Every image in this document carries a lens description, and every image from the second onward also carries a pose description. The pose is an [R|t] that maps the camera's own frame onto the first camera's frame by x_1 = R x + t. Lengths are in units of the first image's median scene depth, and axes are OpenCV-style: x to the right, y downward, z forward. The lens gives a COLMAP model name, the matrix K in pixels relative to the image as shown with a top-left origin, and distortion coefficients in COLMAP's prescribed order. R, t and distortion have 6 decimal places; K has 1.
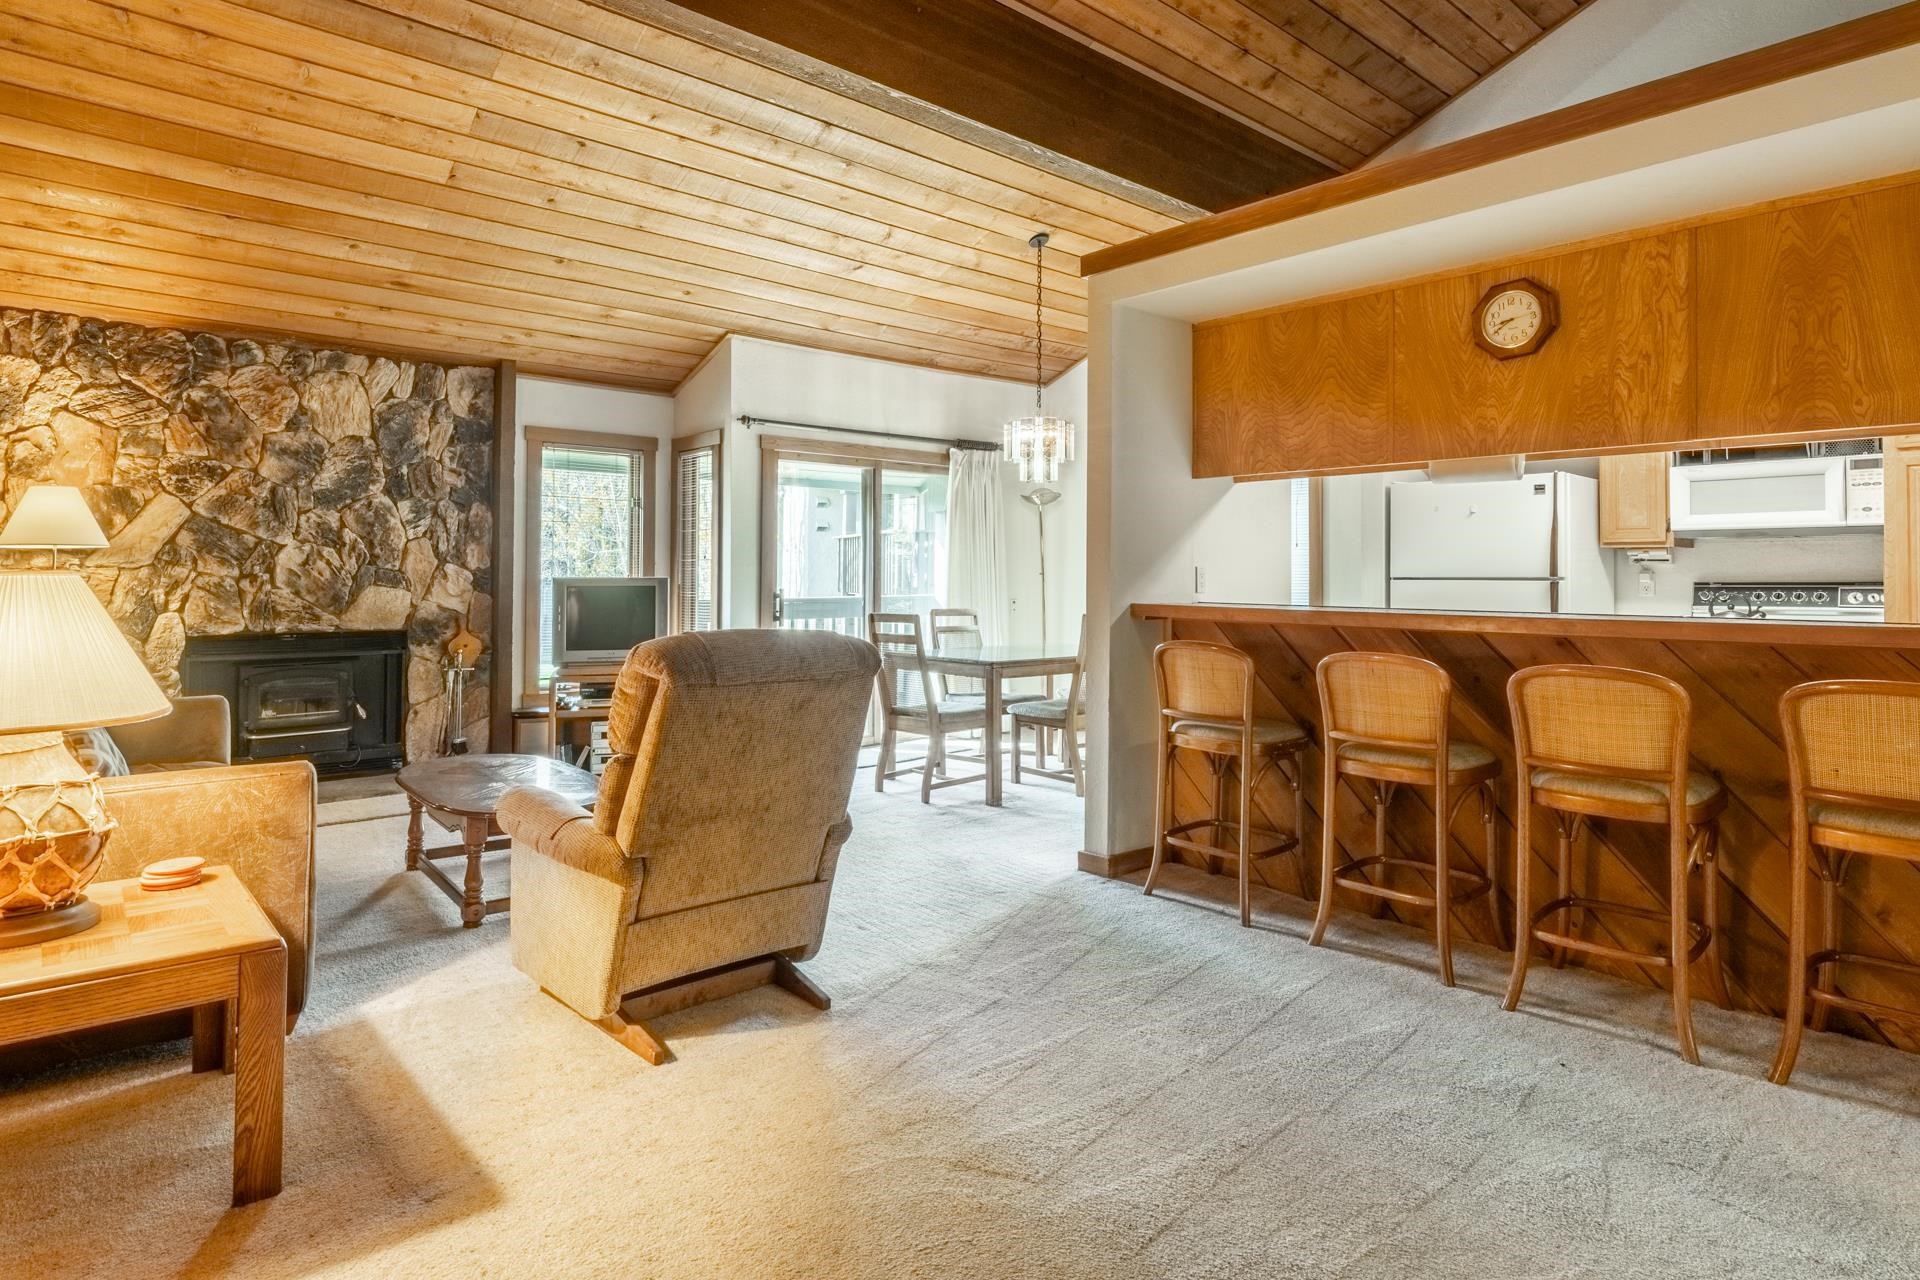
lens RADIAL K [[1018.6, 0, 929.0], [0, 1018.6, 557.2], [0, 0, 1]] dist [-0.000836, -0.001380]
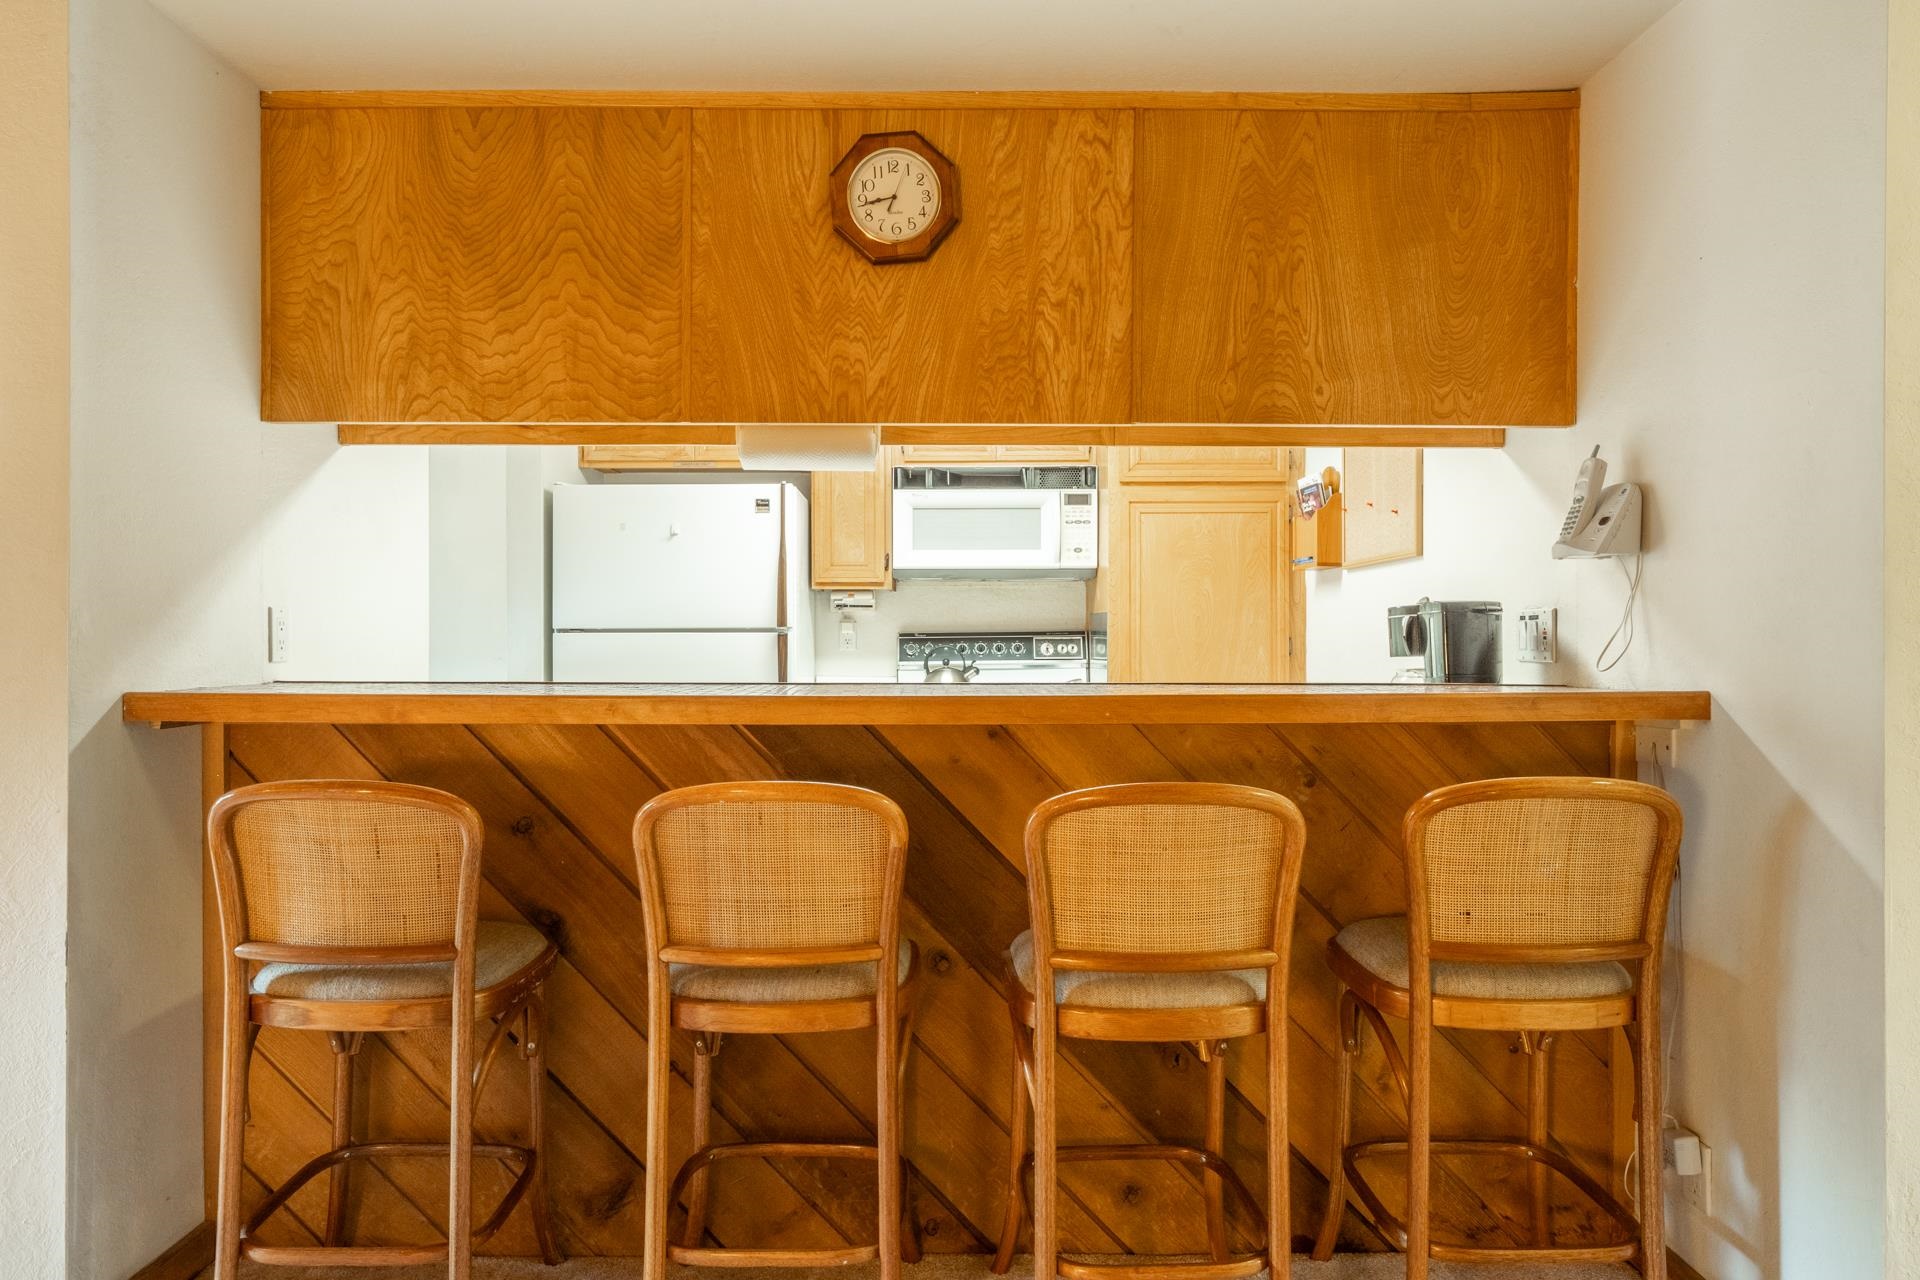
lens RADIAL K [[1181.6, 0, 925.1], [0, 1181.6, 636.9], [0, 0, 1]] dist [0.000145, 0.000103]
pose [[0.645583, -0.009543, 0.763630, 0.029970], [-0.010010, 0.999730, 0.020956, 0.006599], [-0.763624, -0.021173, 0.645313, 0.320785]]
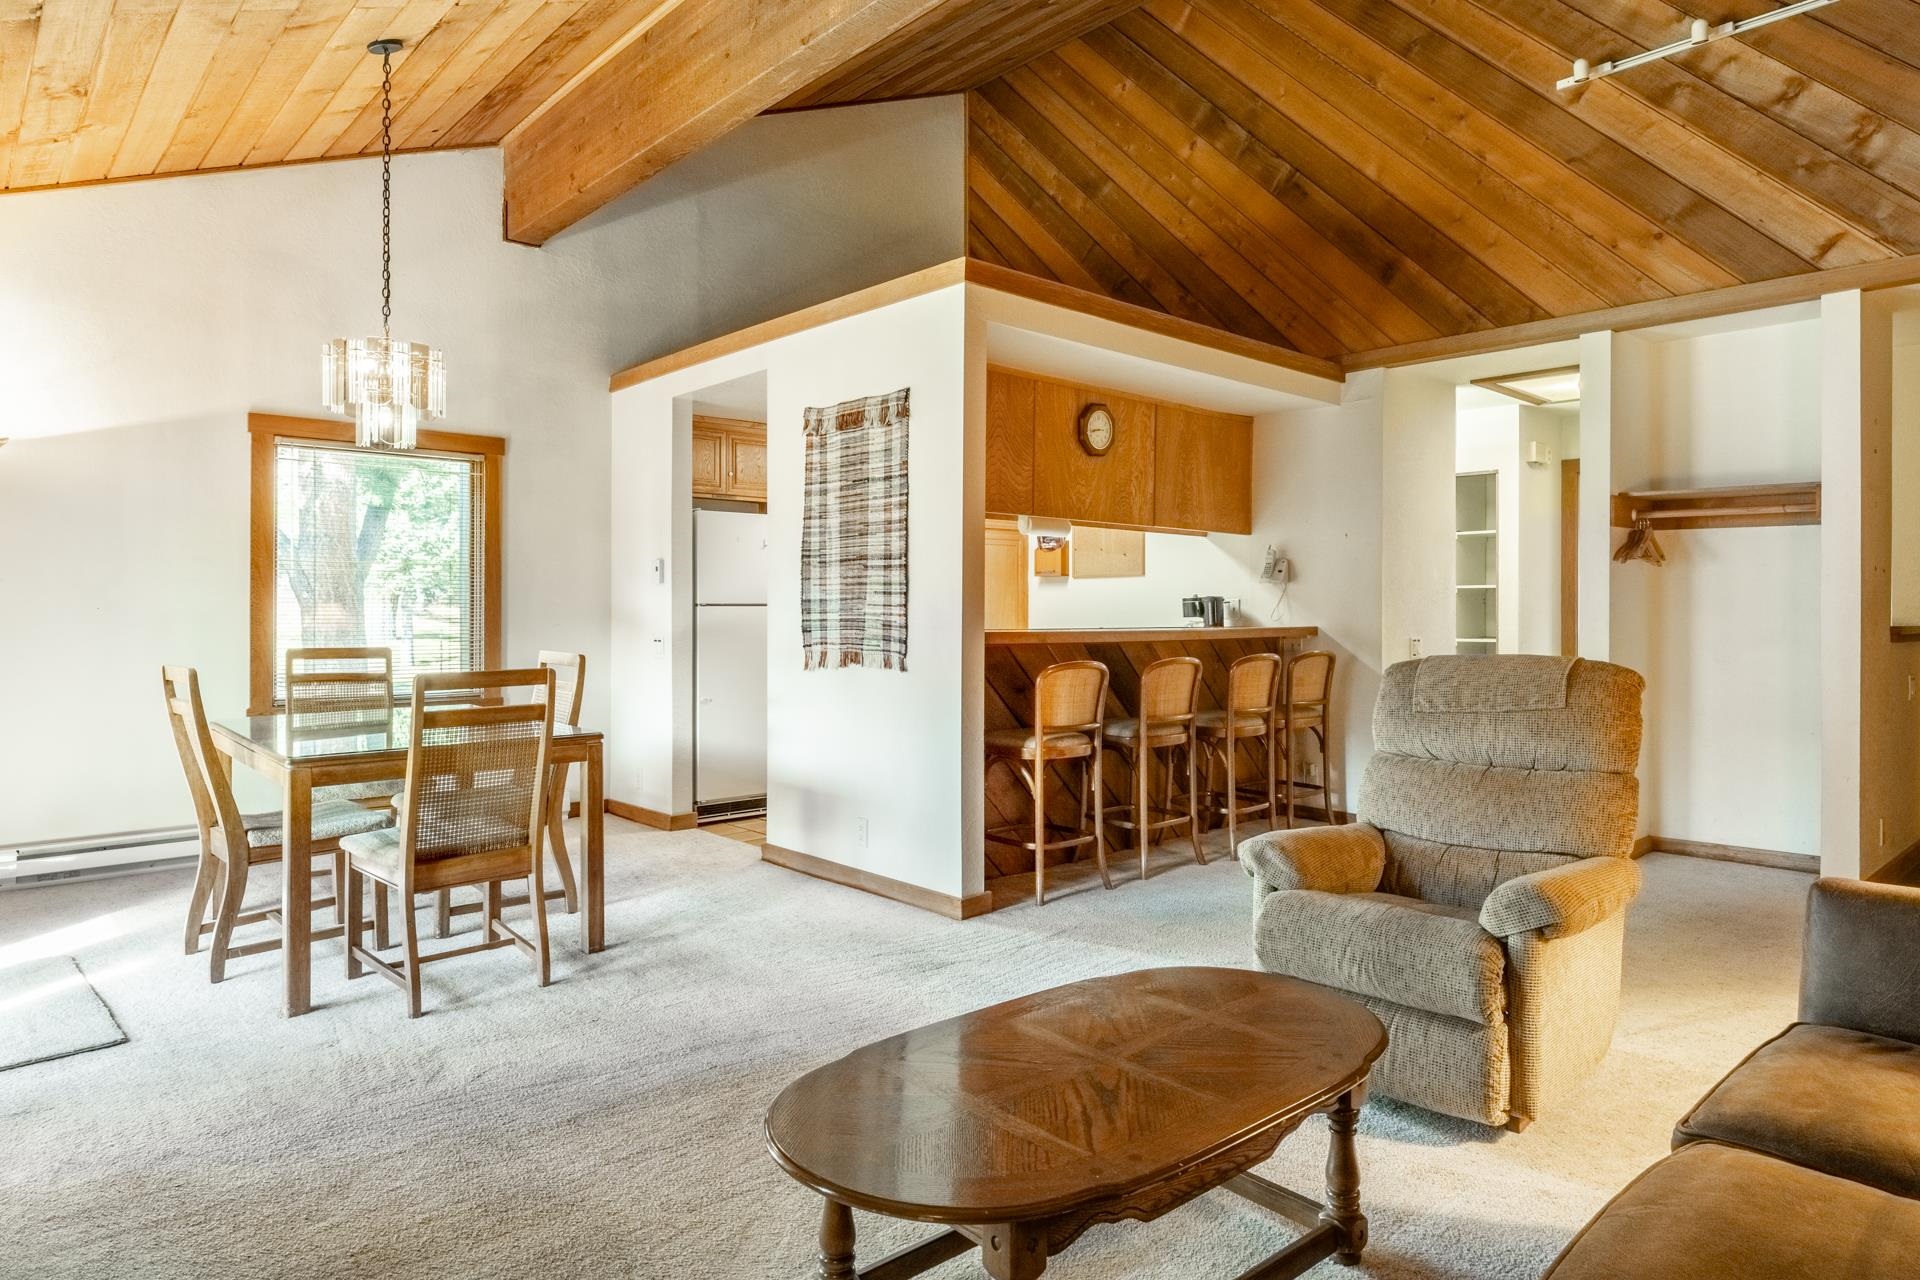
lens RADIAL K [[1135.3, 0, 923.0], [0, 1135.3, 606.4], [0, 0, 1]] dist [0.003498, 0.000616]
pose [[-0.026193, -0.002886, 0.999653, -0.670858], [-0.022472, 0.999745, 0.002298, 0.014828], [-0.999404, -0.022404, -0.026251, 0.801721]]
